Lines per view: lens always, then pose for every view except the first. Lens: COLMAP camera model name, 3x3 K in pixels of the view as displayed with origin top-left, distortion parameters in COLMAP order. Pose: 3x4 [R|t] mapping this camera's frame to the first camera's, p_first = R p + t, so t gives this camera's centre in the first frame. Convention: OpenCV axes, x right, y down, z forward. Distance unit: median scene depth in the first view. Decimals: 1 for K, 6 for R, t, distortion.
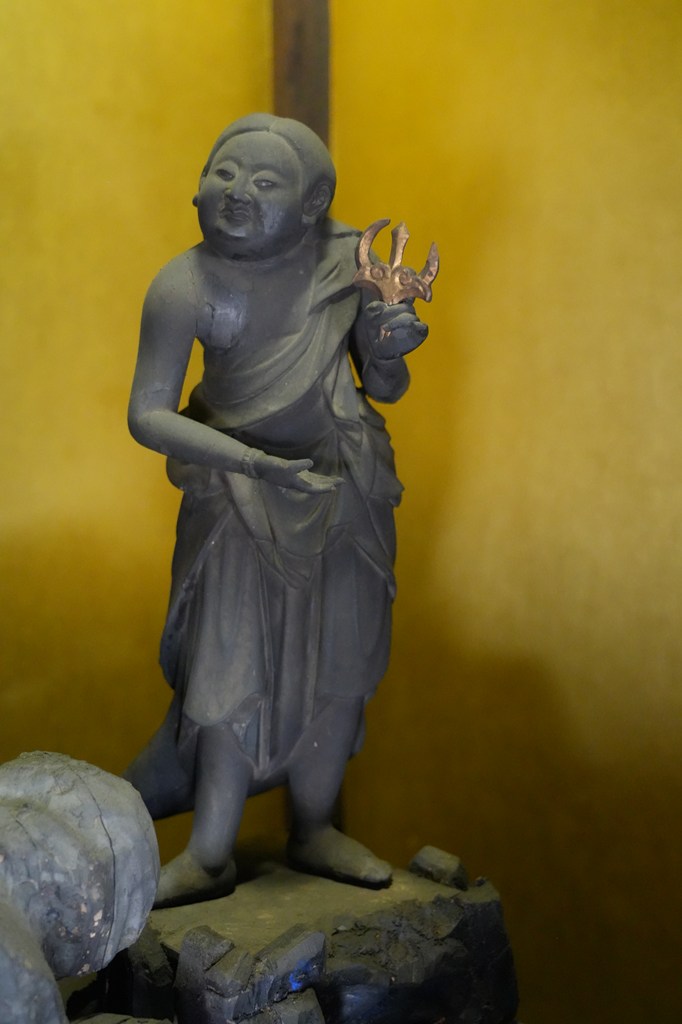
lens RADIAL K [[1268.3, 0, 336.4], [0, 1268.3, 512.2], [0, 0, 1]] dist [0.021123, 0.000000]
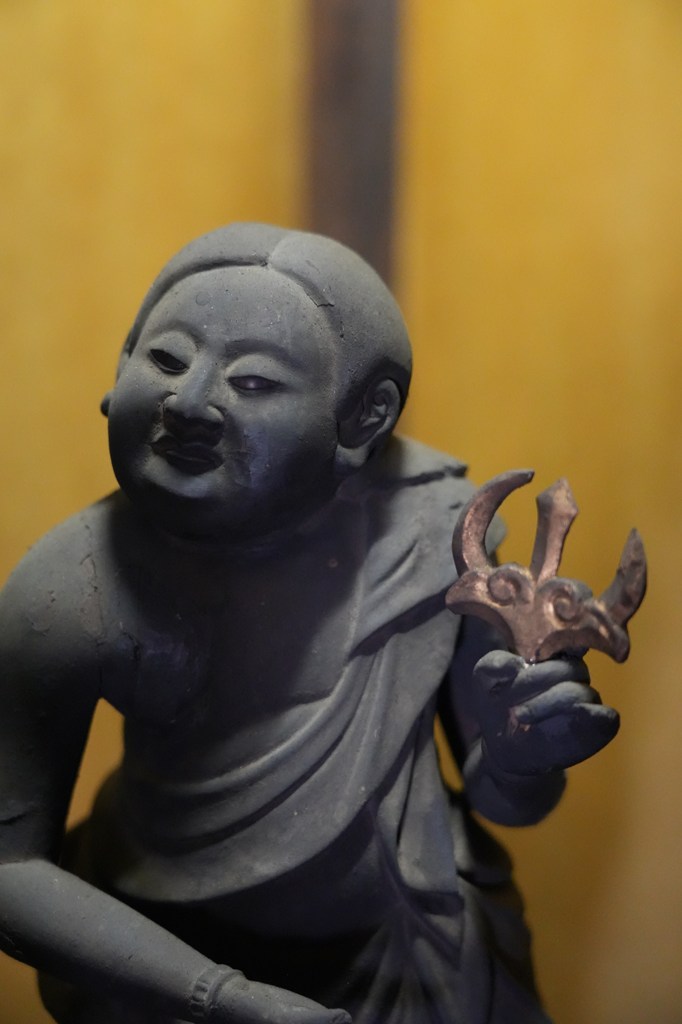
lens RADIAL K [[1873.1, 0, 343.2], [0, 1873.1, 511.9], [0, 0, 1]] dist [-0.017676, 0.000000]
pose [[0.999298, 0.012182, -0.035420, -0.000620], [-0.015148, 0.996289, -0.084733, -0.152697], [0.034257, 0.085210, 0.995774, 0.333592]]
